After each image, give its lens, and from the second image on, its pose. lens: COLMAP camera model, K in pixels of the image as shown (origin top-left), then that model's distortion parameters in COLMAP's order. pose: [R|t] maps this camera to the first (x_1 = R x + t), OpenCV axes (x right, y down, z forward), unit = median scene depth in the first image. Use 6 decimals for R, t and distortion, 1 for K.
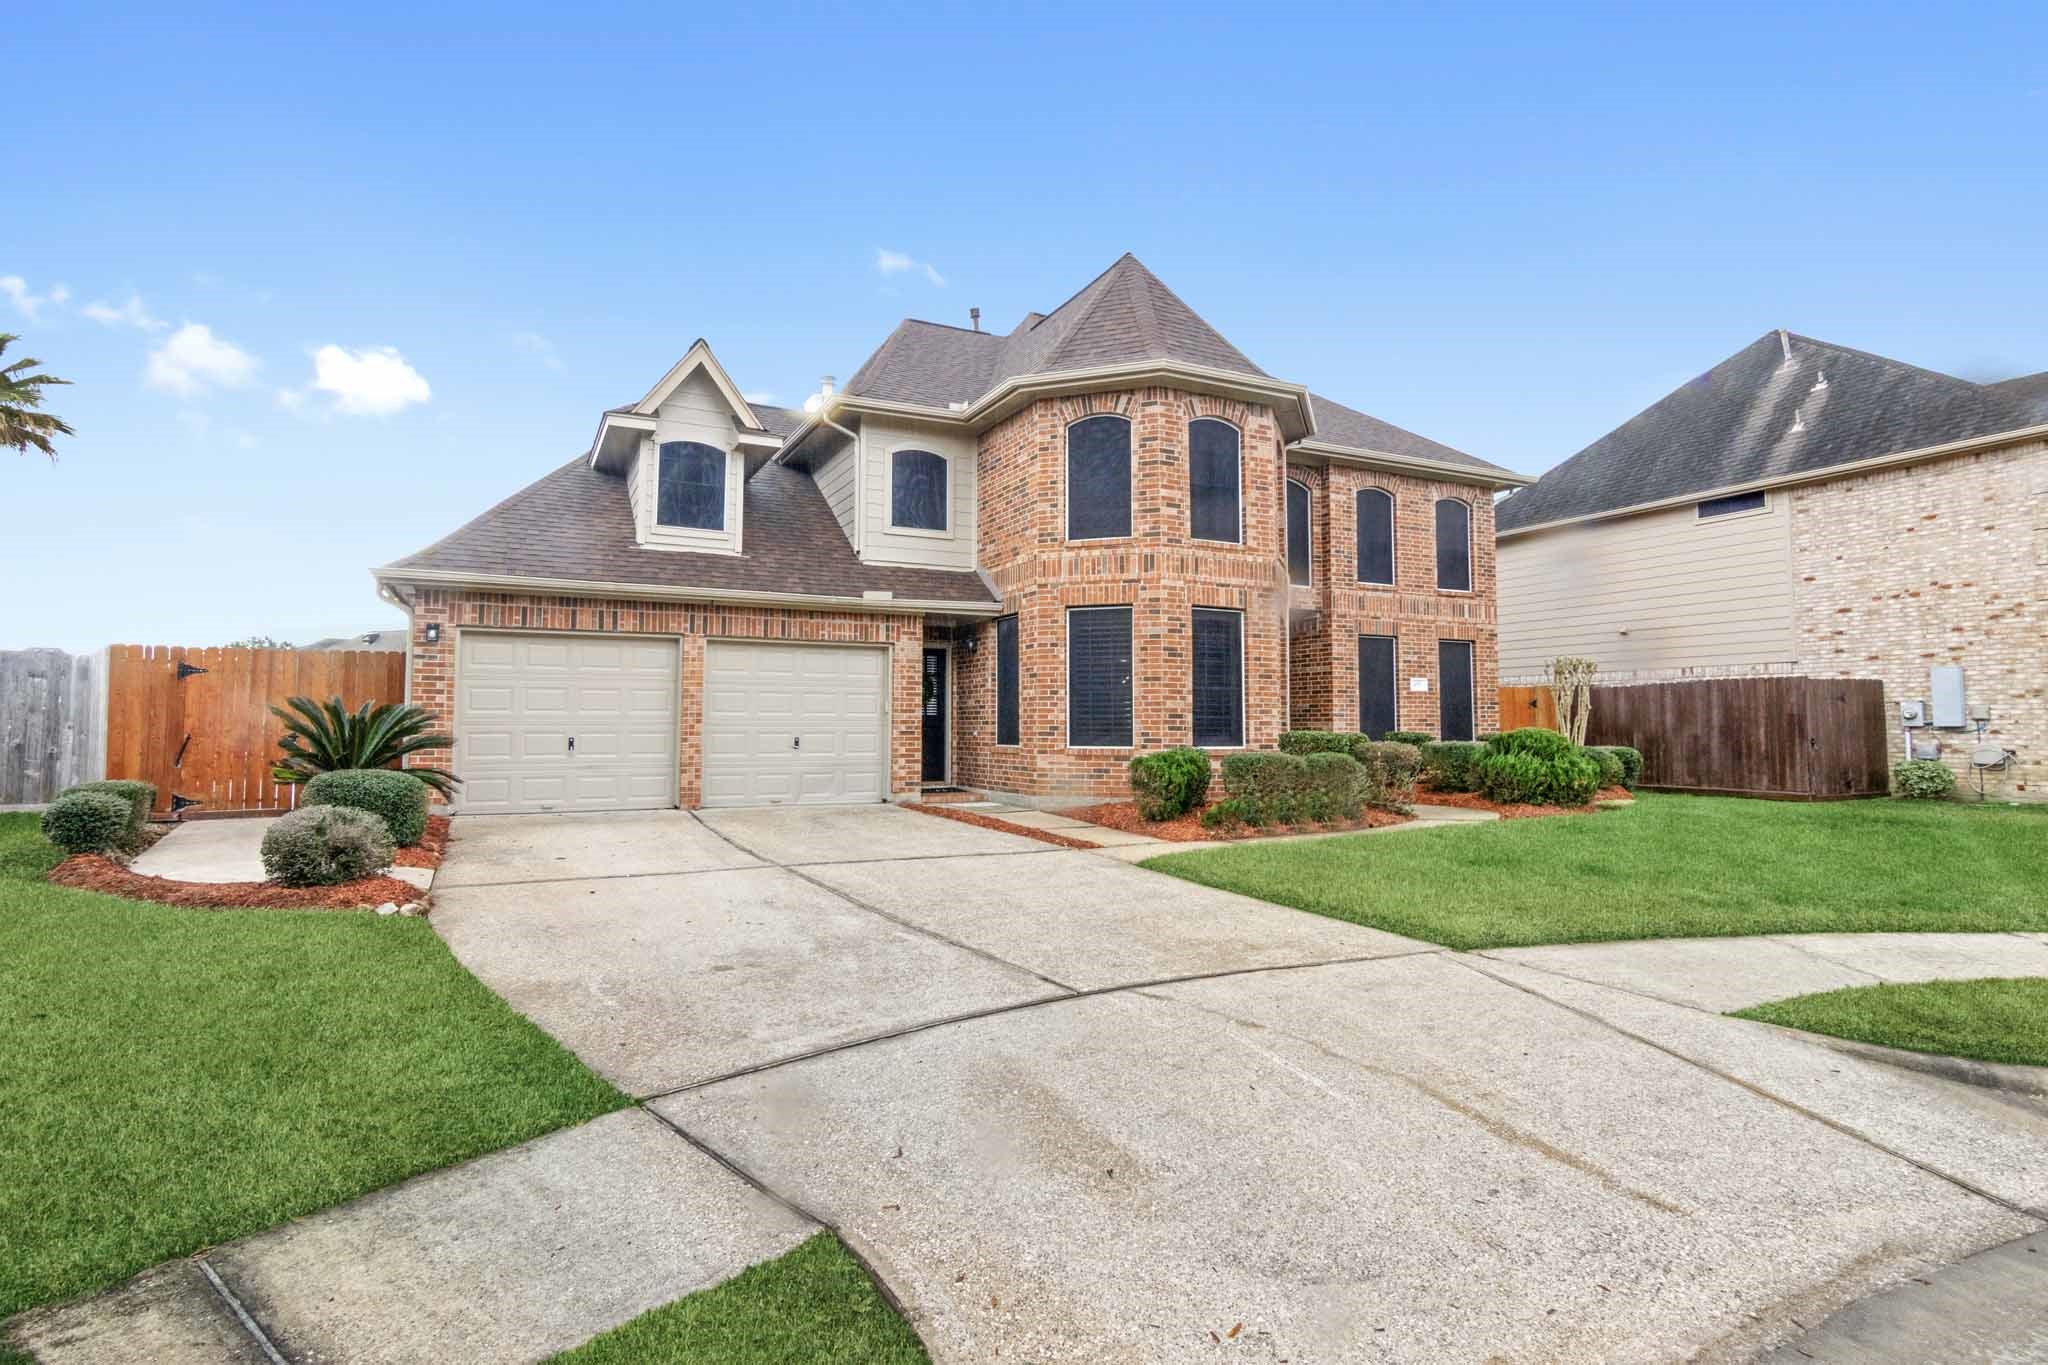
lens RADIAL K [[1027.1, 0, 1014.6], [0, 1027.1, 659.2], [0, 0, 1]] dist [-0.002452, -0.000533]
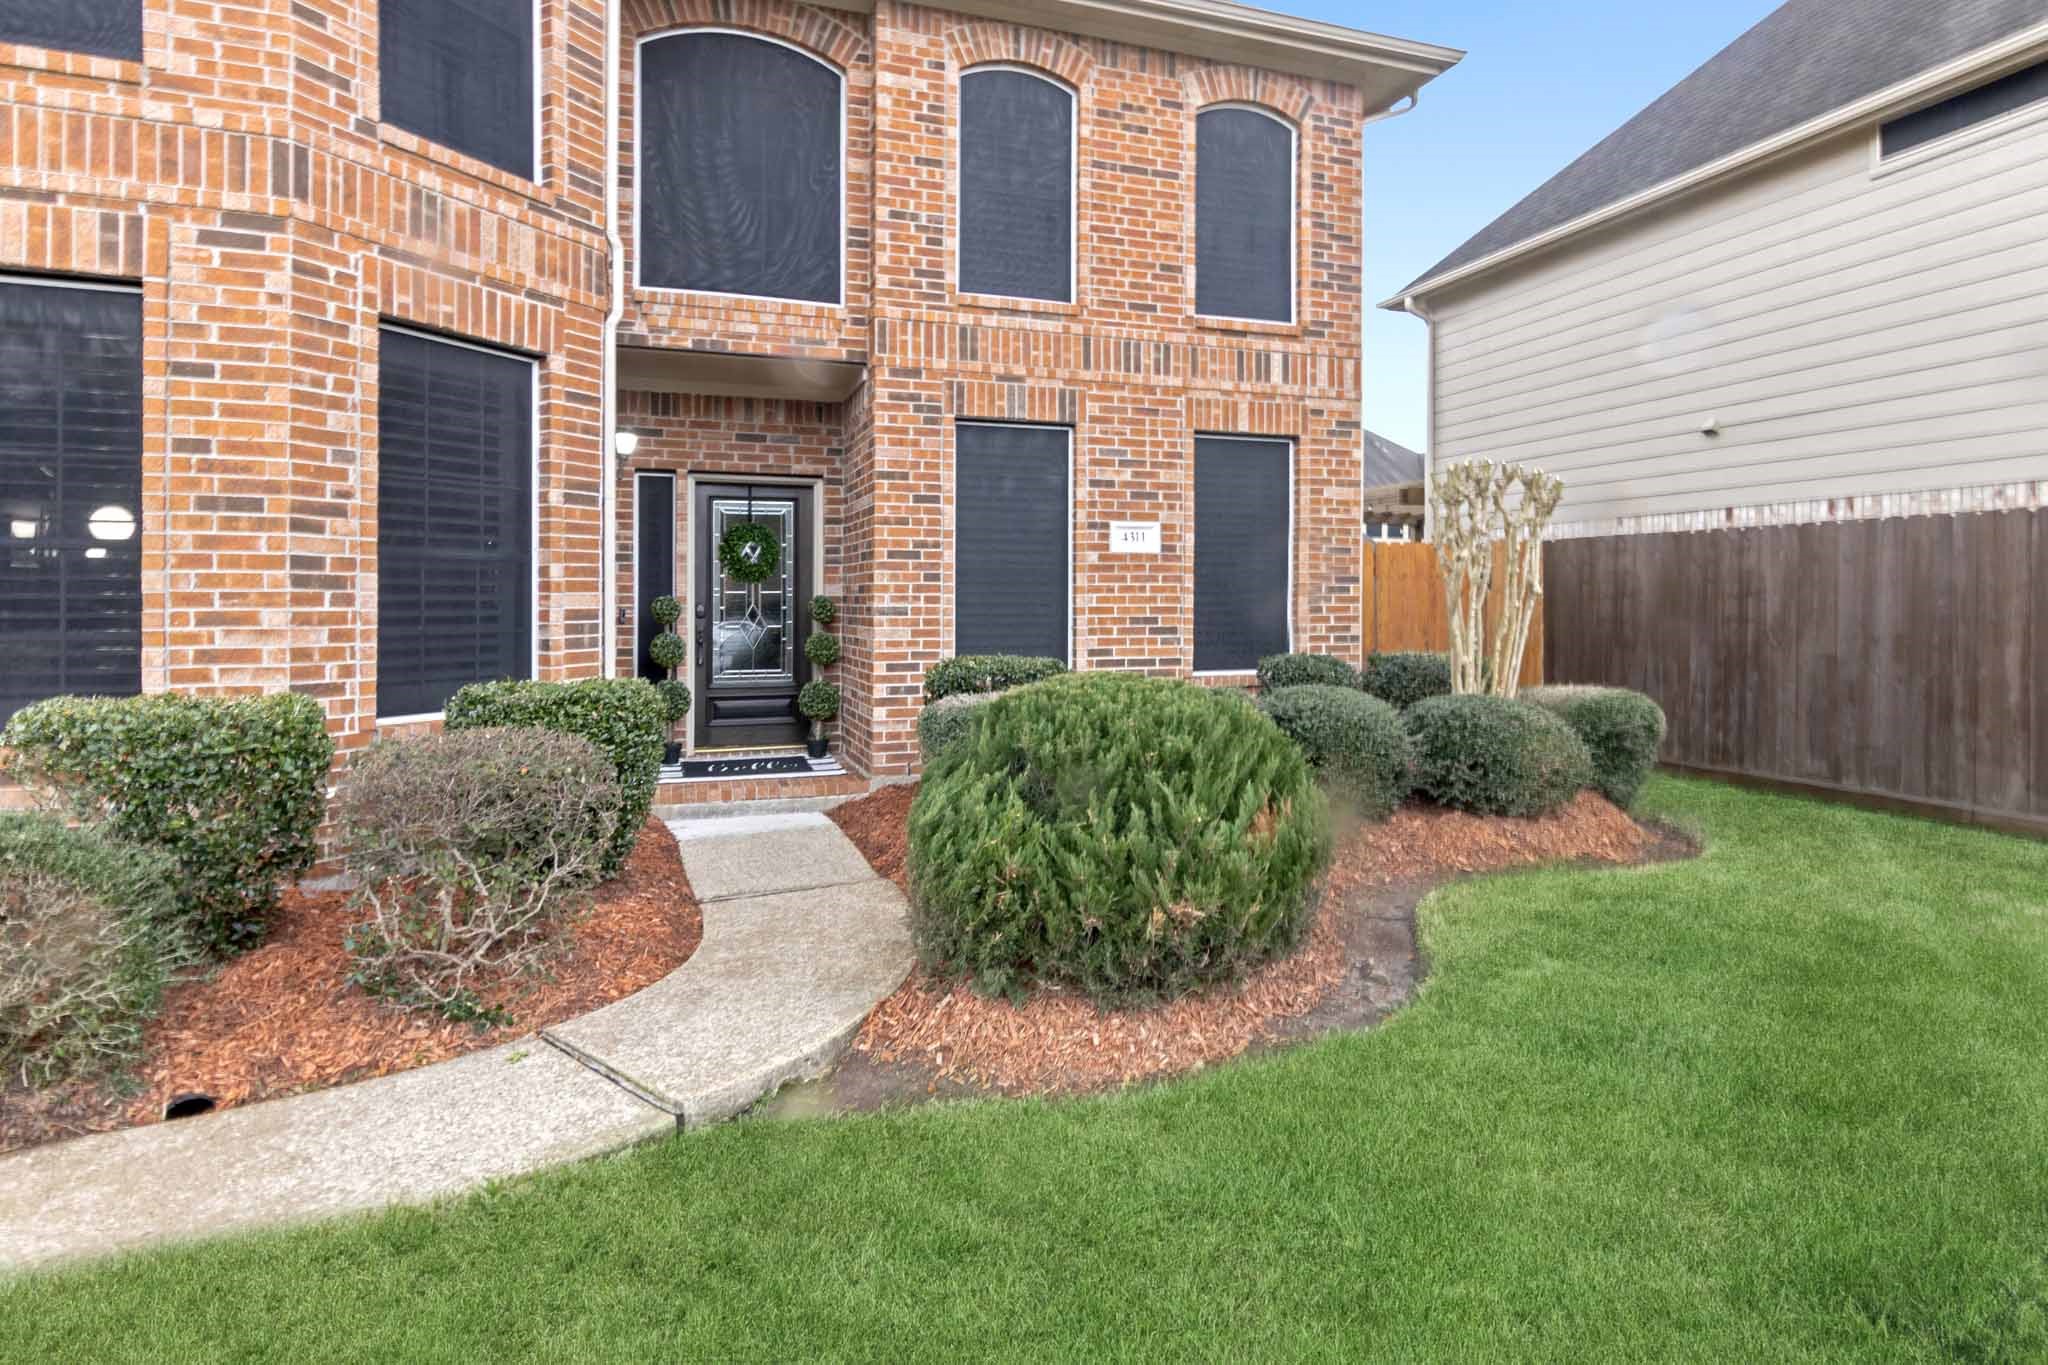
lens RADIAL K [[1069.7, 0, 1027.4], [0, 1069.7, 596.0], [0, 0, 1]] dist [-0.001166, 0.001279]
pose [[0.993012, -0.002748, -0.117980, 0.497847], [0.010215, 0.997978, 0.062728, 0.025702], [0.117569, -0.063494, 0.991033, 0.681857]]
